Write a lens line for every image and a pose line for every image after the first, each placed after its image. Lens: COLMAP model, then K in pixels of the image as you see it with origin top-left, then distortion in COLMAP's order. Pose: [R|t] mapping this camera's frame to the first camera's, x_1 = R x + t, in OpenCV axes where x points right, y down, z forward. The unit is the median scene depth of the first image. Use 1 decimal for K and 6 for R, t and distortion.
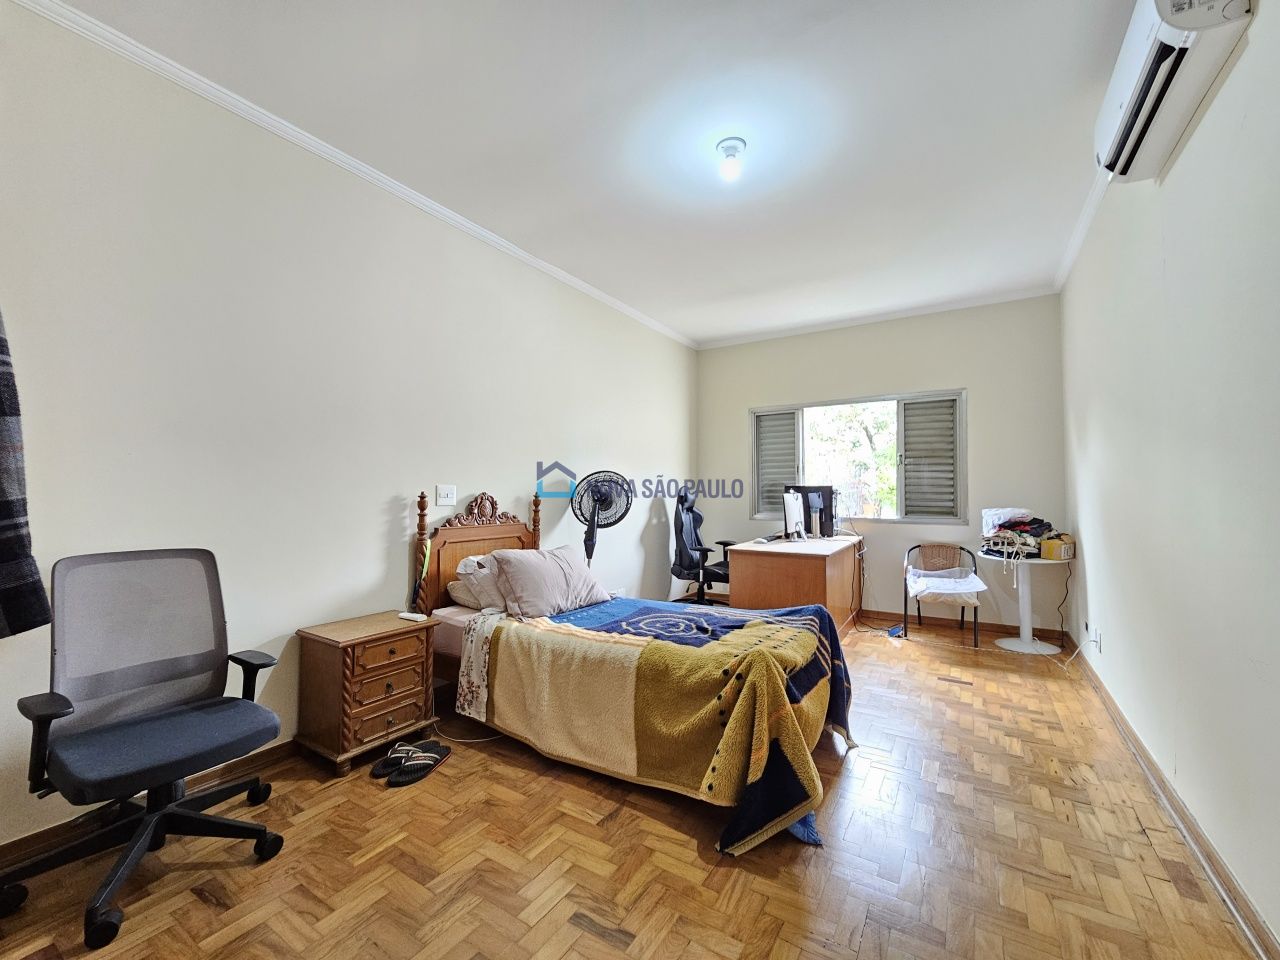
lens RADIAL K [[521.3, 0, 640.0], [0, 521.3, 480.0], [0, 0, 1]] dist [-0.002550, -0.000405]
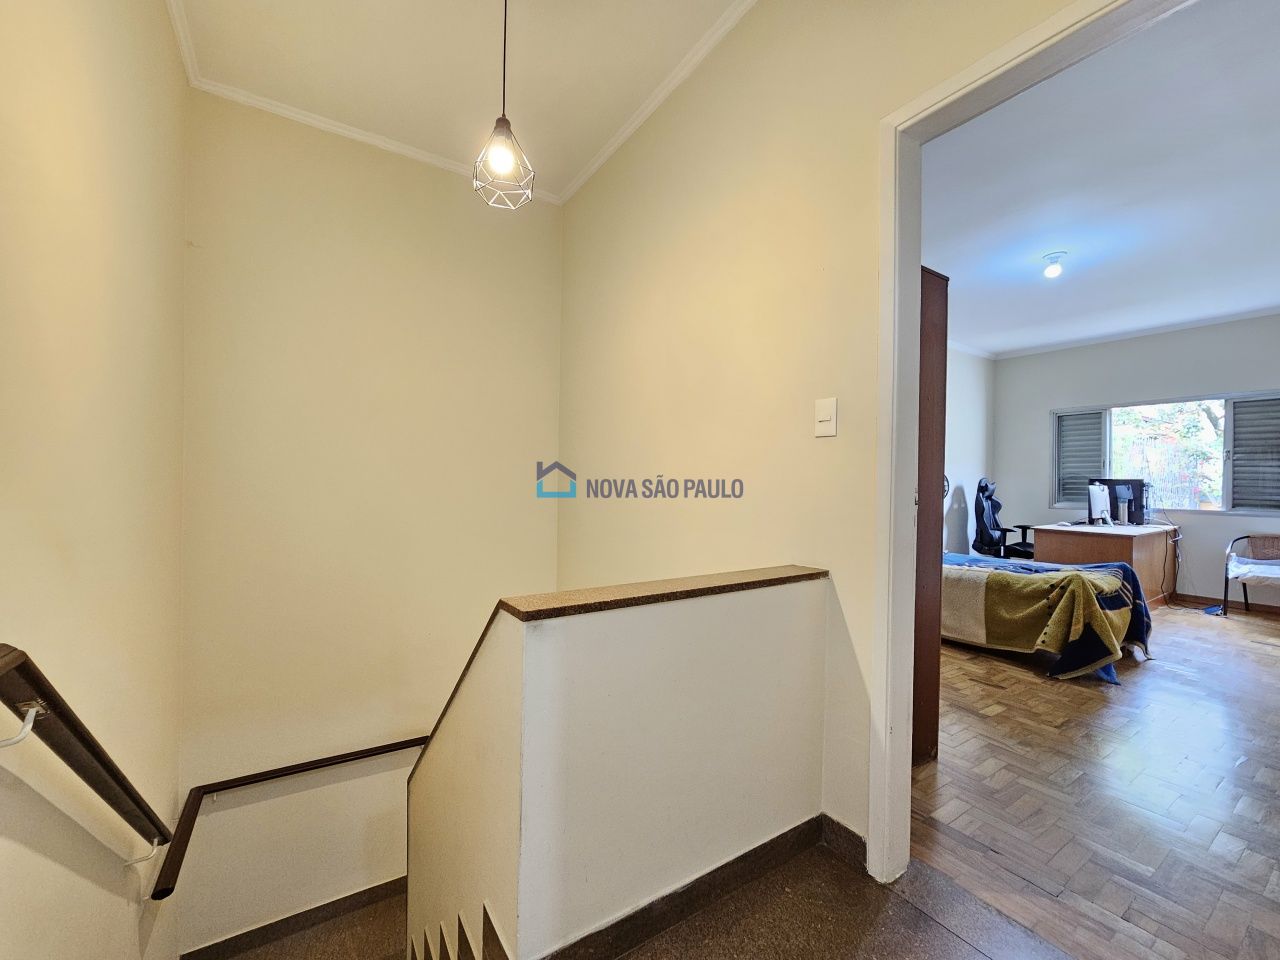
lens RADIAL K [[521.3, 0, 640.0], [0, 521.3, 480.0], [0, 0, 1]] dist [-0.002550, -0.000405]
pose [[0.909204, 0.011471, -0.416193, -0.157172], [-0.003323, 0.999788, 0.020297, -0.006596], [0.416337, -0.017071, 0.909050, -0.490776]]
